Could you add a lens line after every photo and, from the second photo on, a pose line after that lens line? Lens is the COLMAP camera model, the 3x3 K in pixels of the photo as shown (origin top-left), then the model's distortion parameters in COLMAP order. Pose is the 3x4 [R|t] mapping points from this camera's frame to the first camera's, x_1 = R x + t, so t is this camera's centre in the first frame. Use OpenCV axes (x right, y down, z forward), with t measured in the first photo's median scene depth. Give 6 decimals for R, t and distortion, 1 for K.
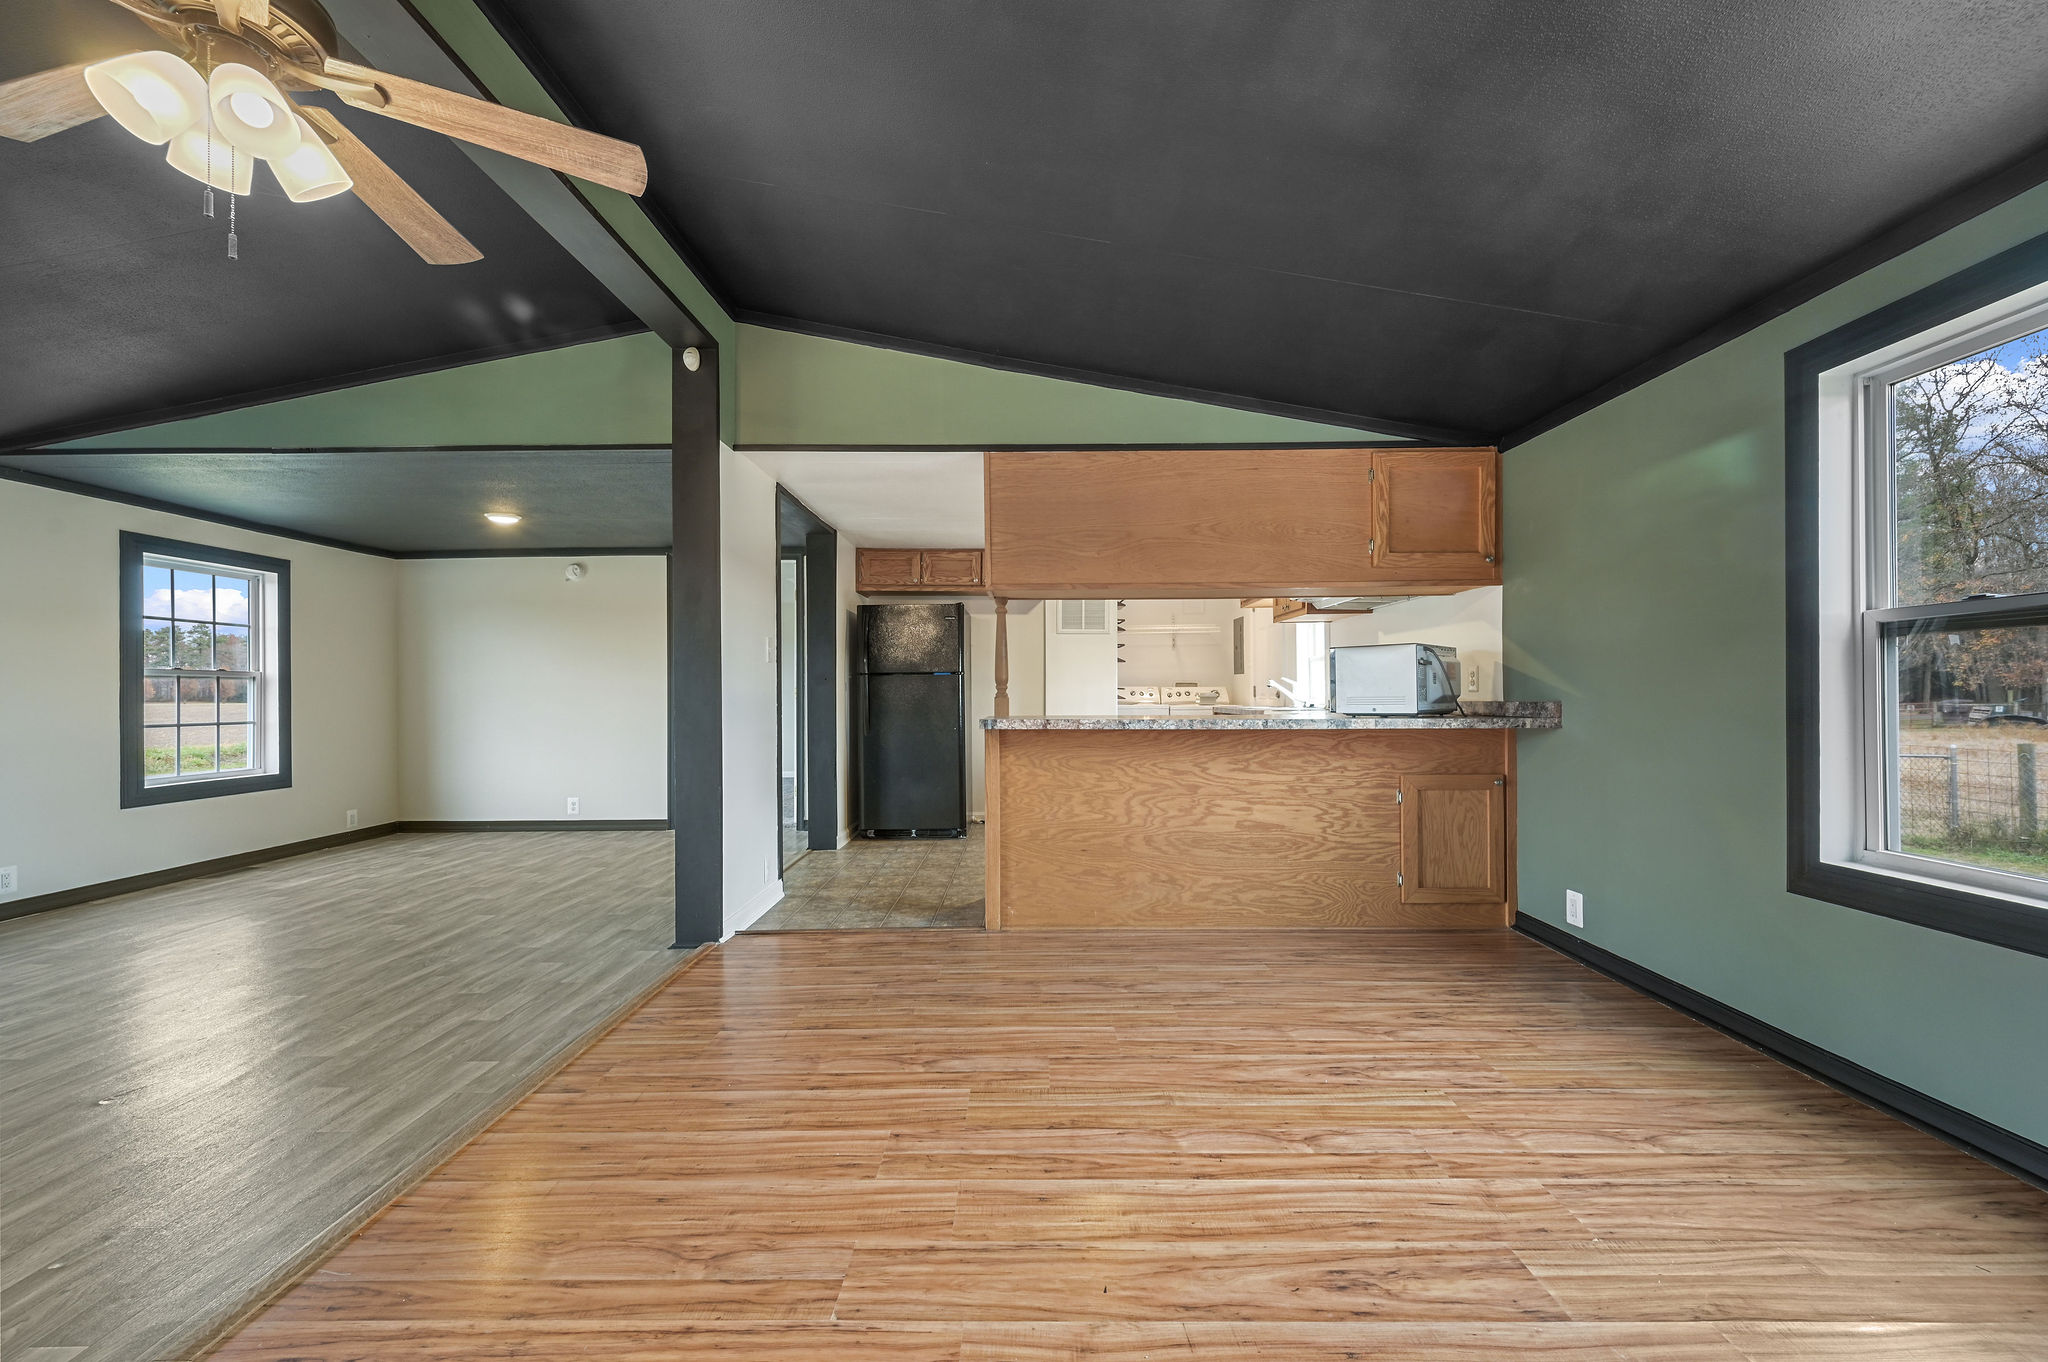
lens RADIAL K [[800.2, 0, 1026.1], [0, 800.2, 693.7], [0, 0, 1]] dist [-0.001842, -0.000212]
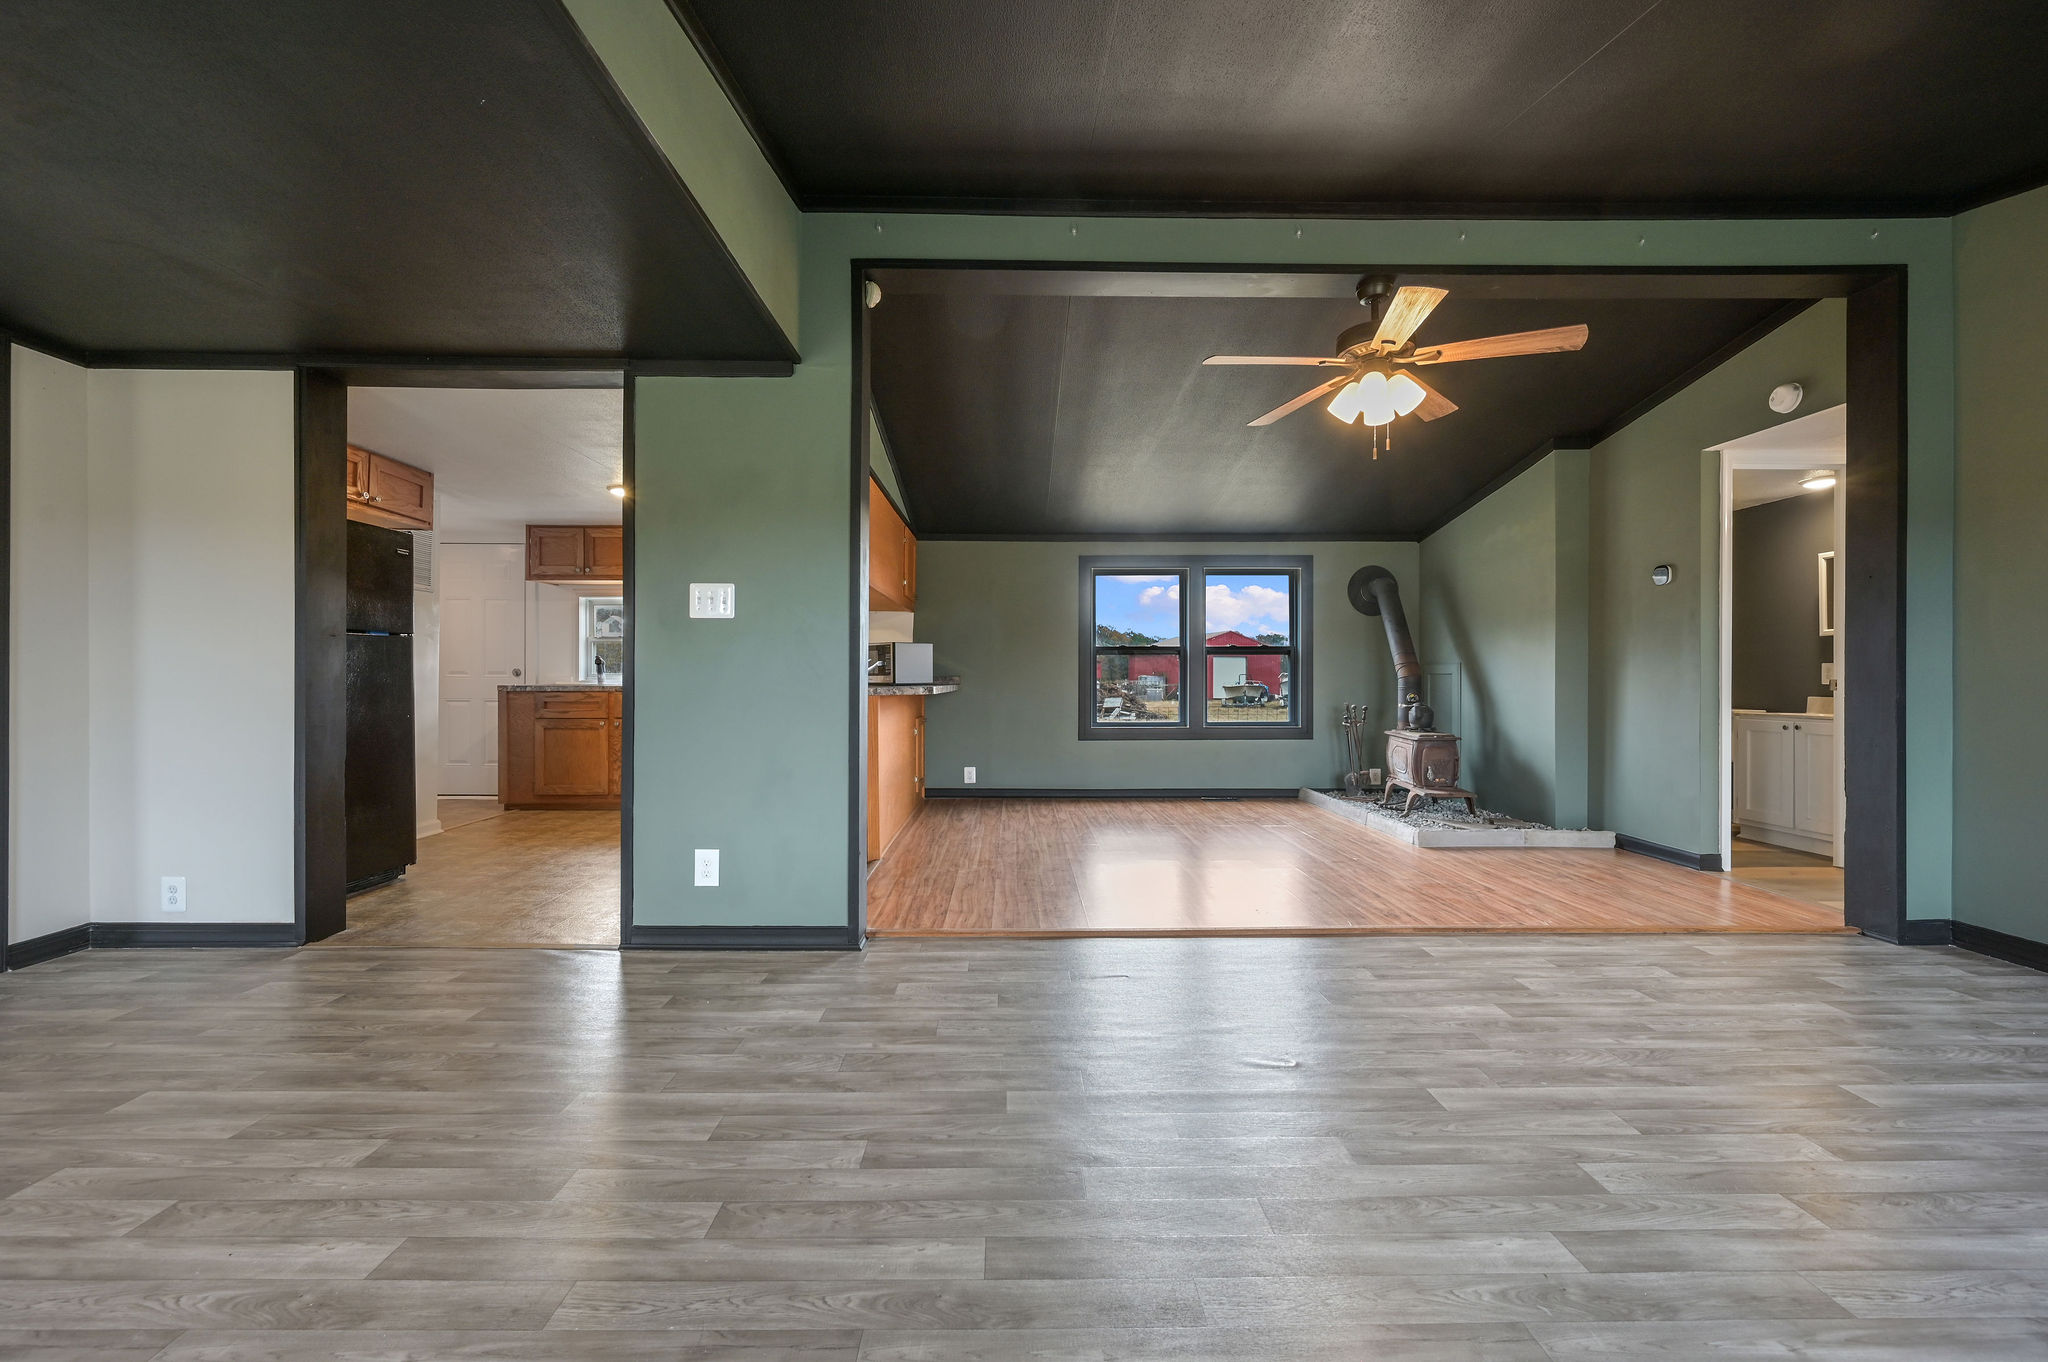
lens RADIAL K [[809.4, 0, 1018.5], [0, 809.4, 677.6], [0, 0, 1]] dist [-0.000106, -0.000211]
pose [[-0.013197, 0.005991, 0.999895, -1.275931], [-0.002366, 0.999979, -0.006022, 0.022906], [-0.999910, -0.002445, -0.013182, 0.800608]]
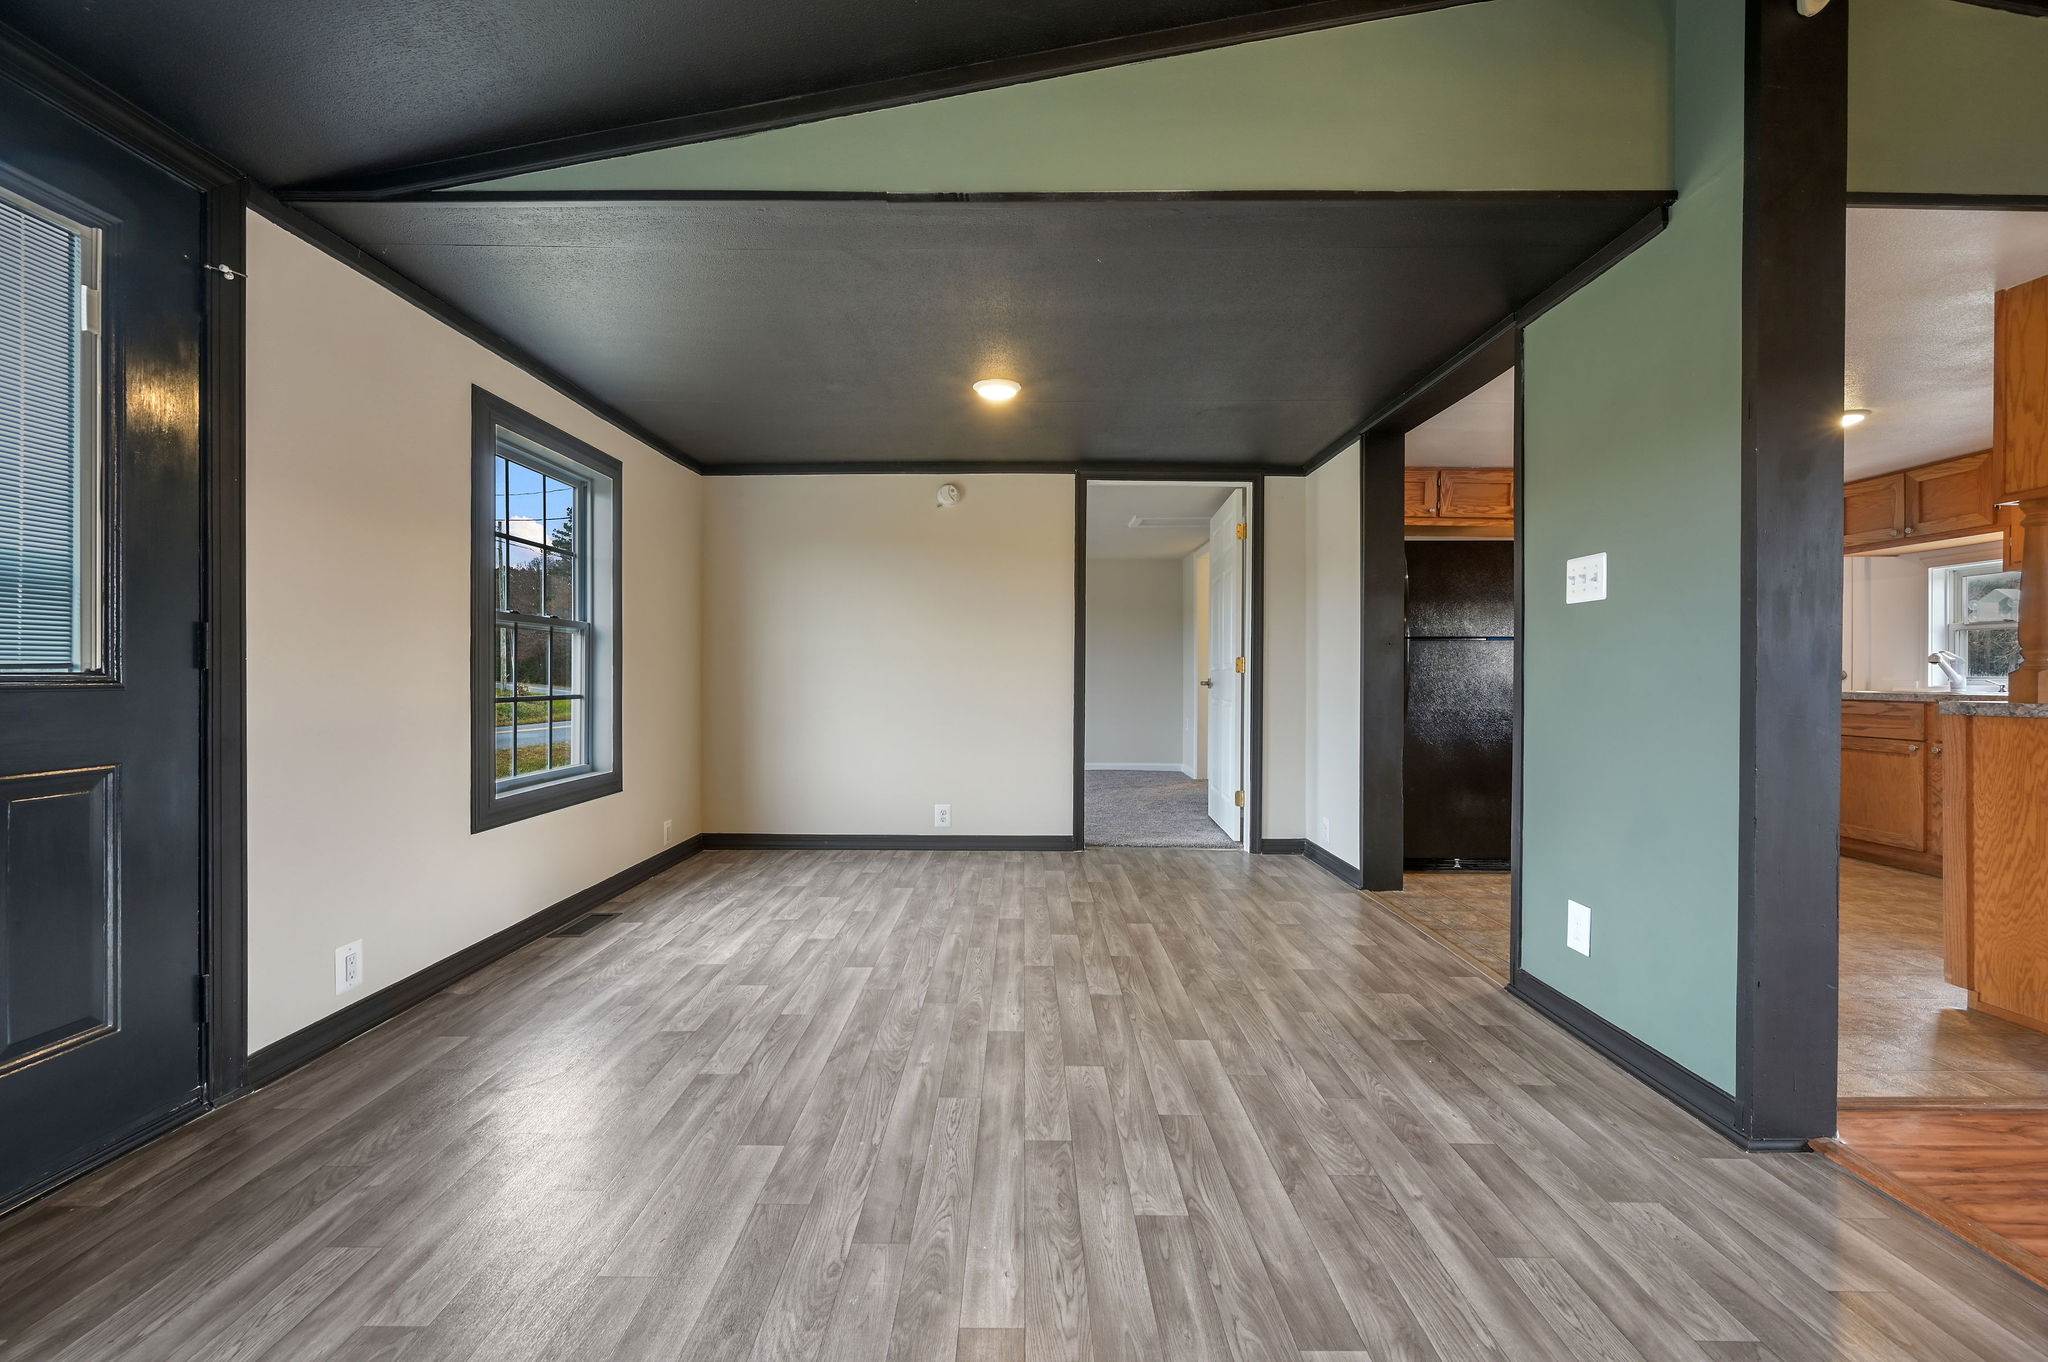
lens RADIAL K [[809.4, 0, 1018.5], [0, 809.4, 677.6], [0, 0, 1]] dist [-0.000106, -0.000211]
pose [[0.999917, 0.011381, -0.006024, -0.868240], [-0.011366, 0.999932, 0.002632, 0.020073], [0.006053, -0.002564, 0.999978, 0.459994]]
